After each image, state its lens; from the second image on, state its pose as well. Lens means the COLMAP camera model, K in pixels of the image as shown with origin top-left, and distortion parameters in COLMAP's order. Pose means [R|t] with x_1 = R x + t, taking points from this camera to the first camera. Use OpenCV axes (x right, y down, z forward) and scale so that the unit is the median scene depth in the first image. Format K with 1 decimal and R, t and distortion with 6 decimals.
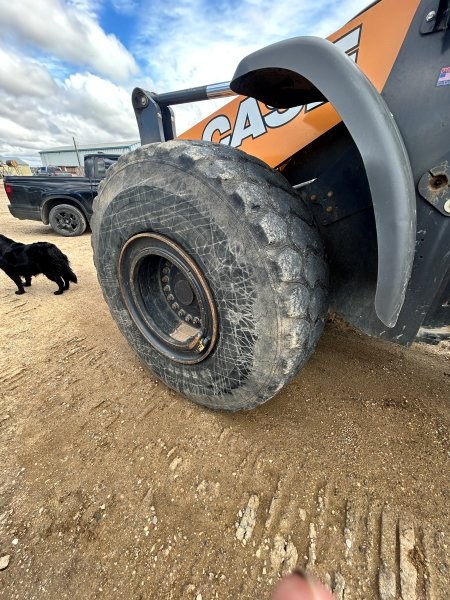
lens RADIAL K [[244.9, 0, 225.0], [0, 244.9, 300.0], [0, 0, 1]] dist [0.003251, -0.000345]
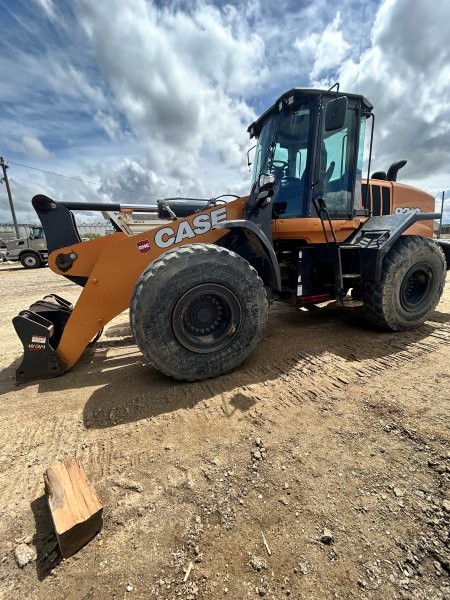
lens RADIAL K [[244.9, 0, 225.0], [0, 244.9, 300.0], [0, 0, 1]] dist [0.003251, -0.000345]
pose [[0.545064, -0.232118, 0.805622, -2.110077], [0.421032, 0.906738, -0.023609, -0.028856], [-0.725008, 0.352061, 0.591959, -0.344469]]
